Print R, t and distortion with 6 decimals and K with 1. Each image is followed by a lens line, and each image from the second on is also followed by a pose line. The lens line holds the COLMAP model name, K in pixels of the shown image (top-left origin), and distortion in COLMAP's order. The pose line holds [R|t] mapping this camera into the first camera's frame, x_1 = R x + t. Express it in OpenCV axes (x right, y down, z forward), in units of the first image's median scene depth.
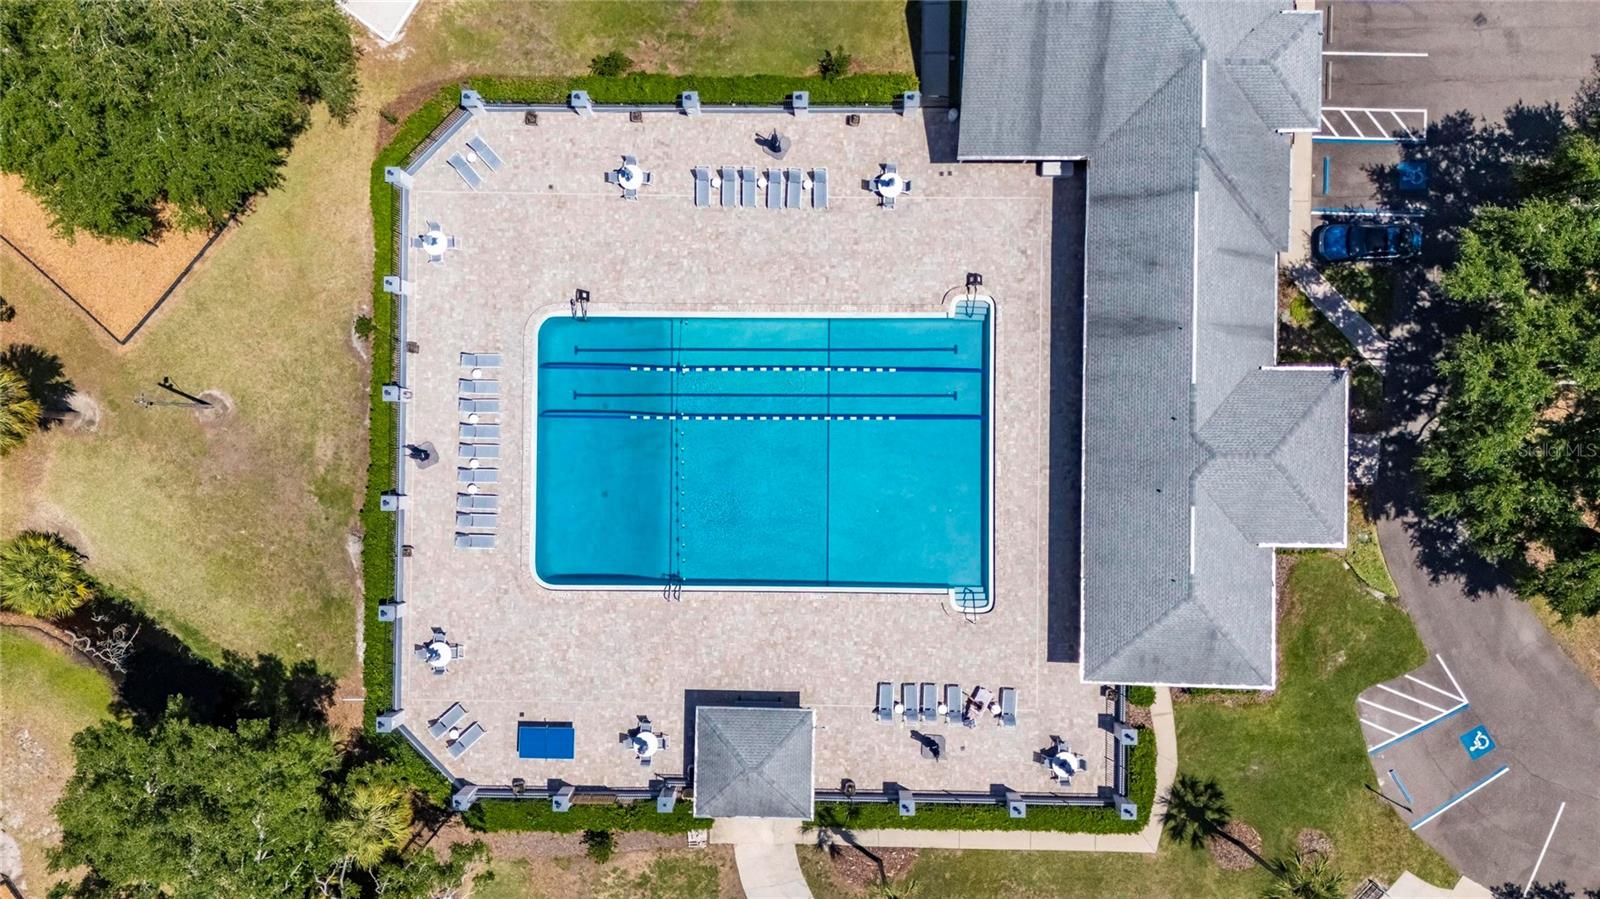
lens RADIAL K [[1171.6, 0, 805.6], [0, 1171.6, 449.3], [0, 0, 1]] dist [0.083205, -0.086883]
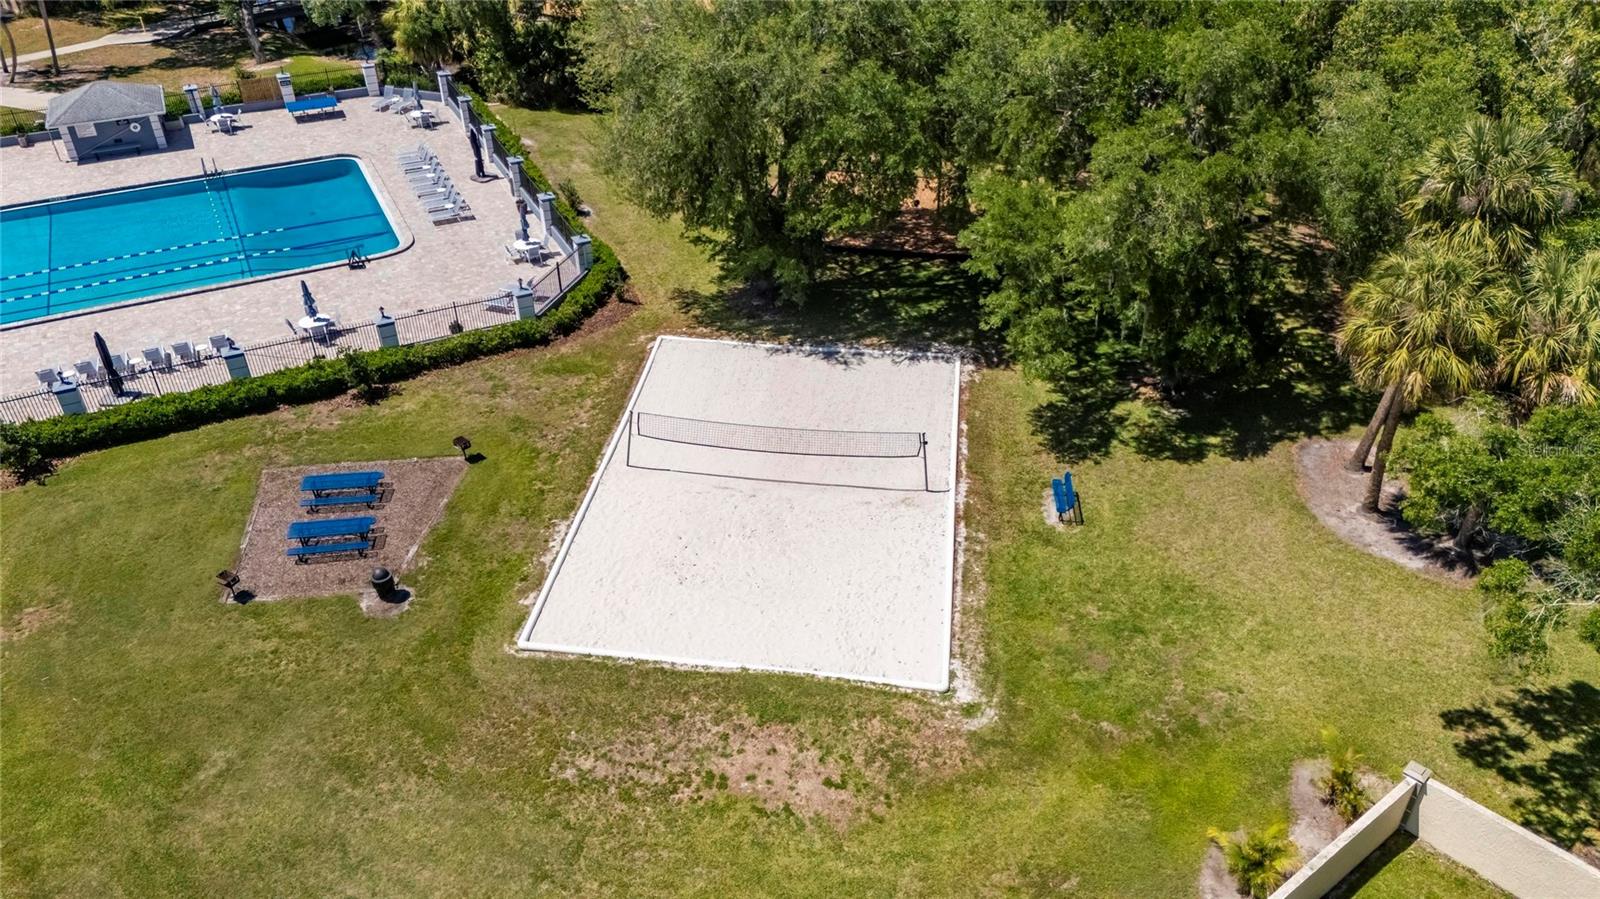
lens RADIAL K [[1171.6, 0, 805.6], [0, 1171.6, 449.3], [0, 0, 1]] dist [0.083205, -0.086883]
pose [[-0.886947, 0.289833, -0.359613, -0.128714], [-0.460445, -0.493720, 0.737720, -1.031923], [0.036267, 0.819901, 0.571356, 0.613180]]
